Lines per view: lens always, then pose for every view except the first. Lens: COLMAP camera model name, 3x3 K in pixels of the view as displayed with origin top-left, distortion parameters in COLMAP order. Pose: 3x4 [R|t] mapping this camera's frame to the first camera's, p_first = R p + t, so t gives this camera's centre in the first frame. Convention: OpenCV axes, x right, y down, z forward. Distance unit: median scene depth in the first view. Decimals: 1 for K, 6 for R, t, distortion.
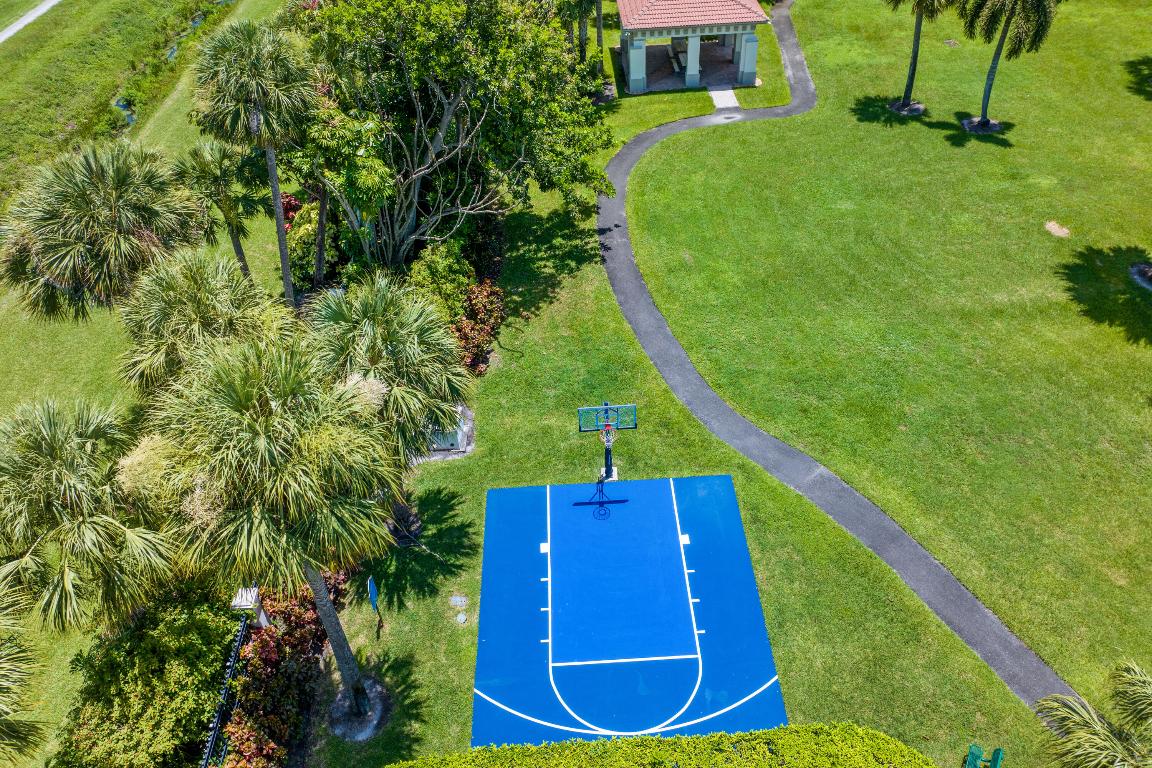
lens RADIAL K [[787.2, 0, 576.0], [0, 787.2, 384.0], [0, 0, 1]] dist [-0.003635, -0.000500]
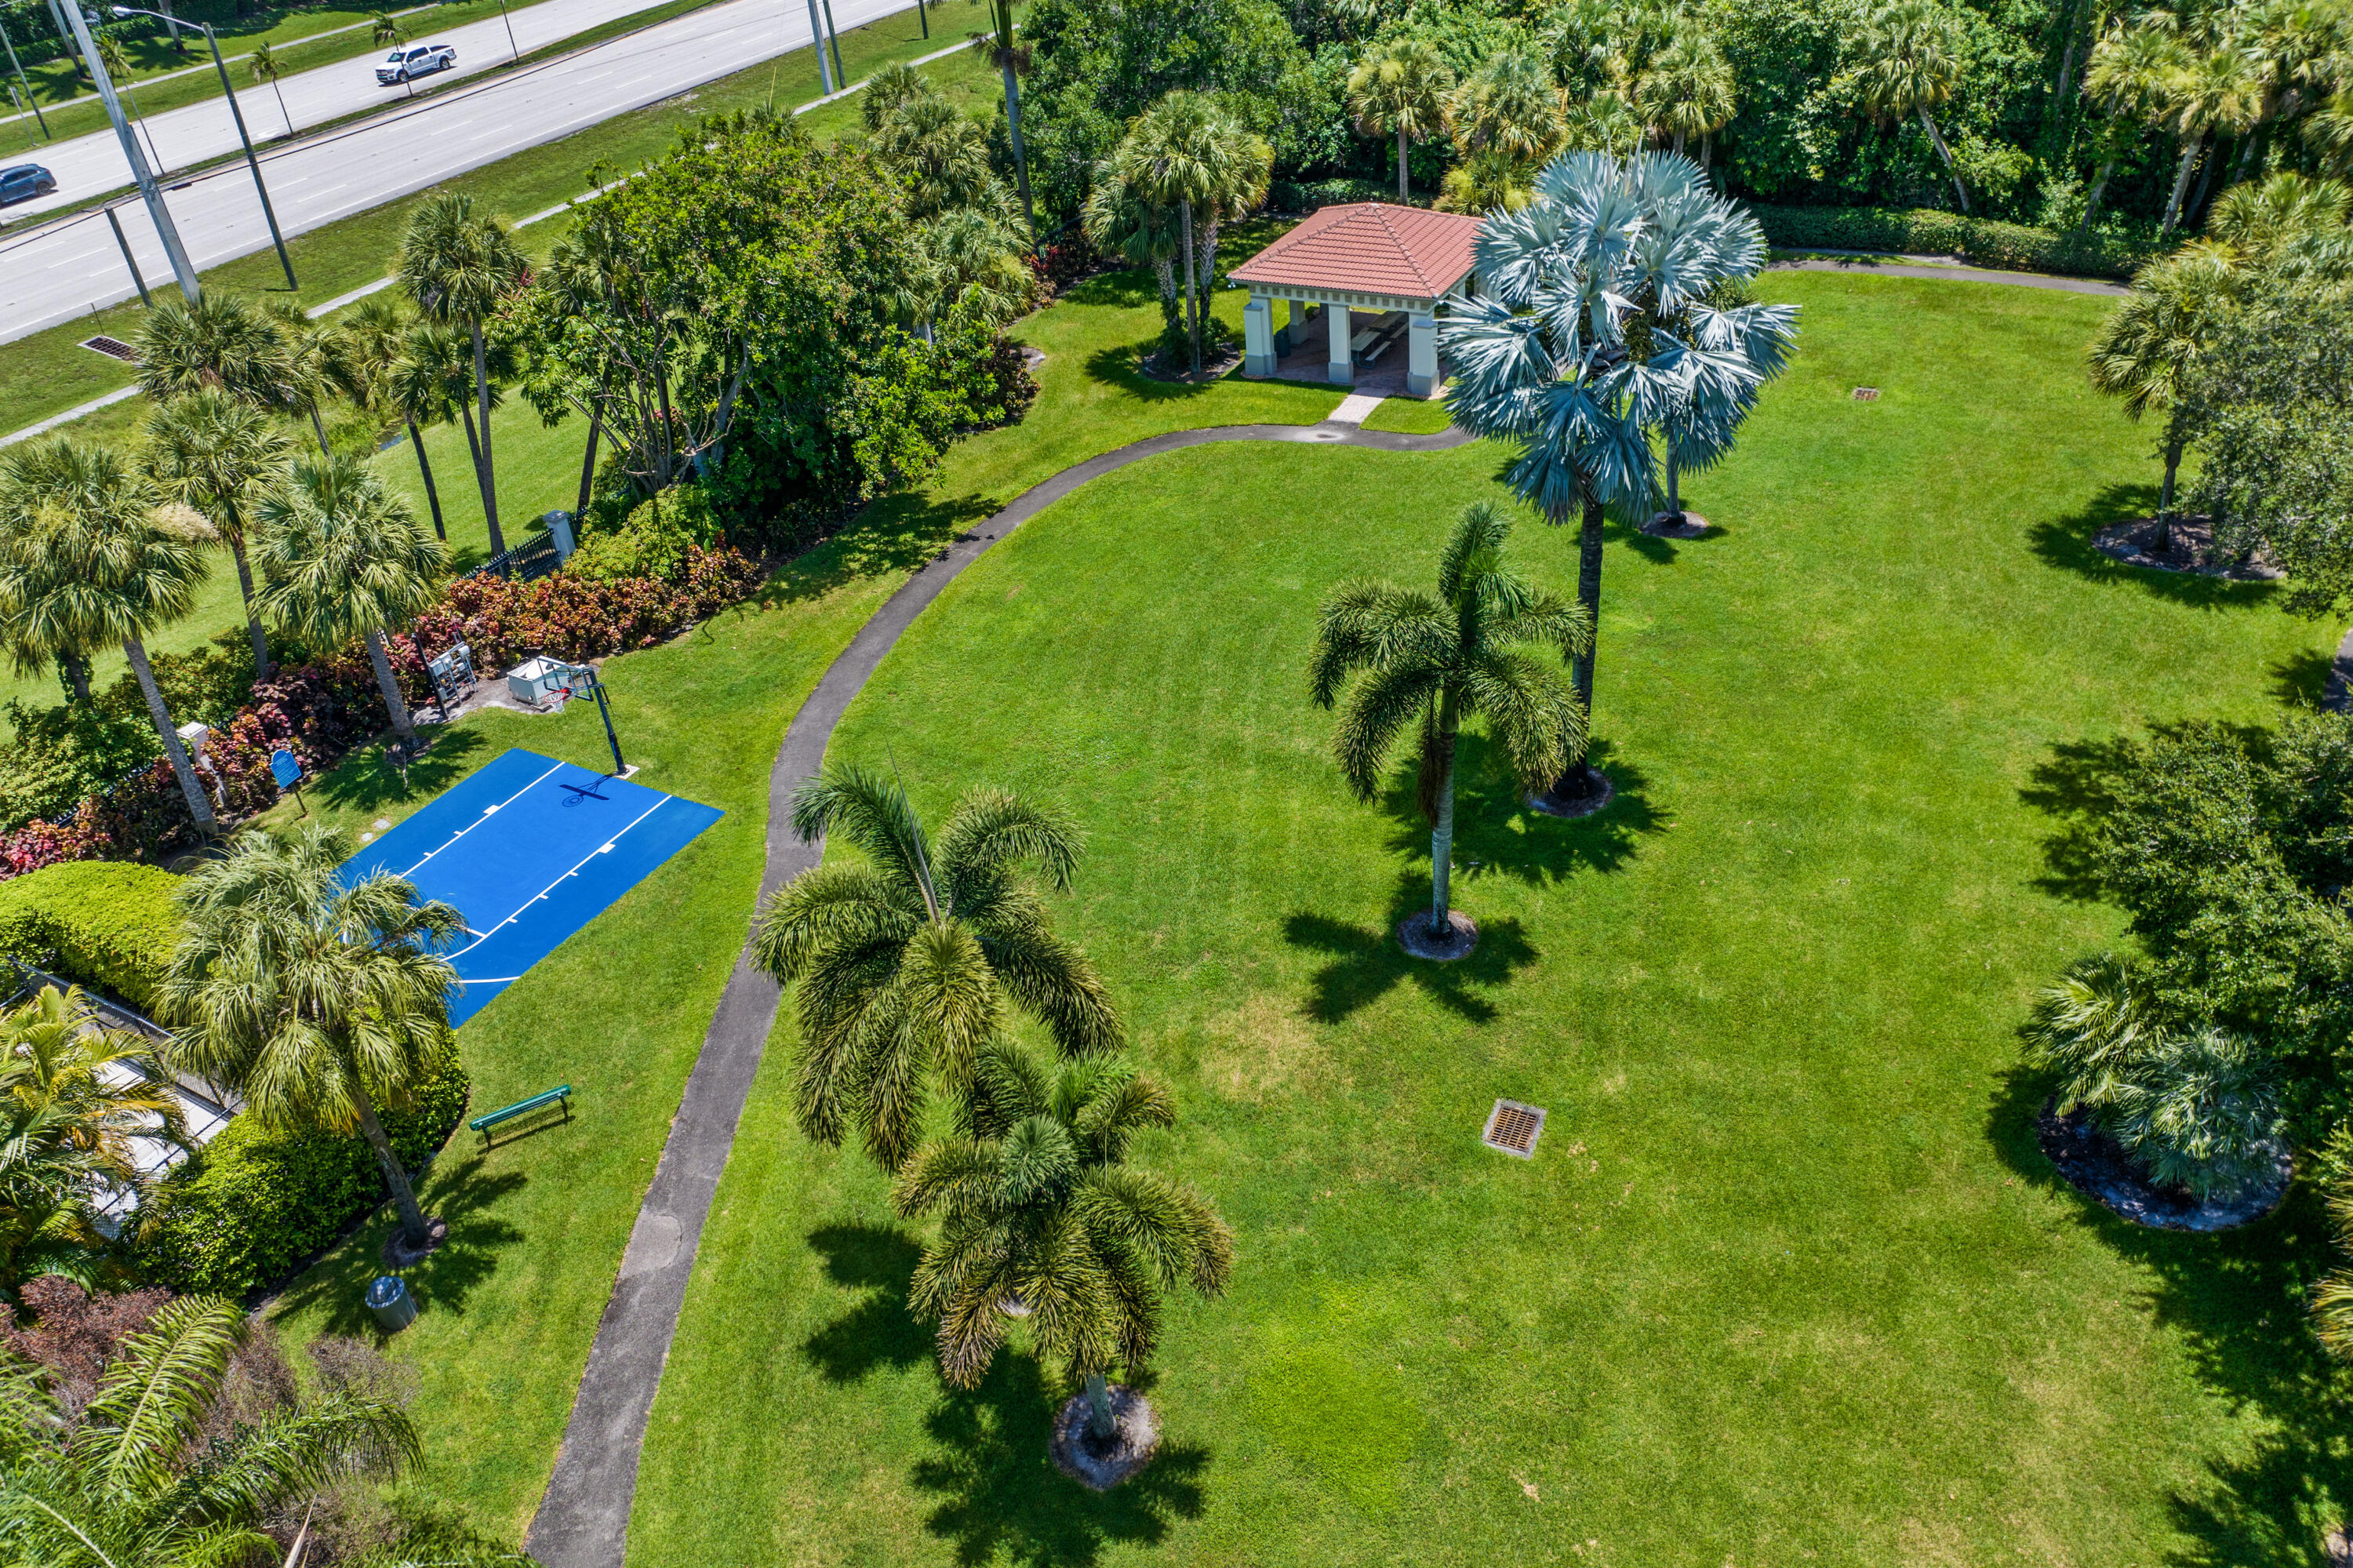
lens RADIAL K [[1608.0, 0, 1176.5], [0, 1608.0, 784.0], [0, 0, 1]] dist [-0.003635, -0.000500]
pose [[0.824434, 0.274107, -0.495150, 0.992109], [-0.328785, 0.944079, -0.024808, -0.014573], [0.460661, 0.183251, 0.868453, -0.121450]]
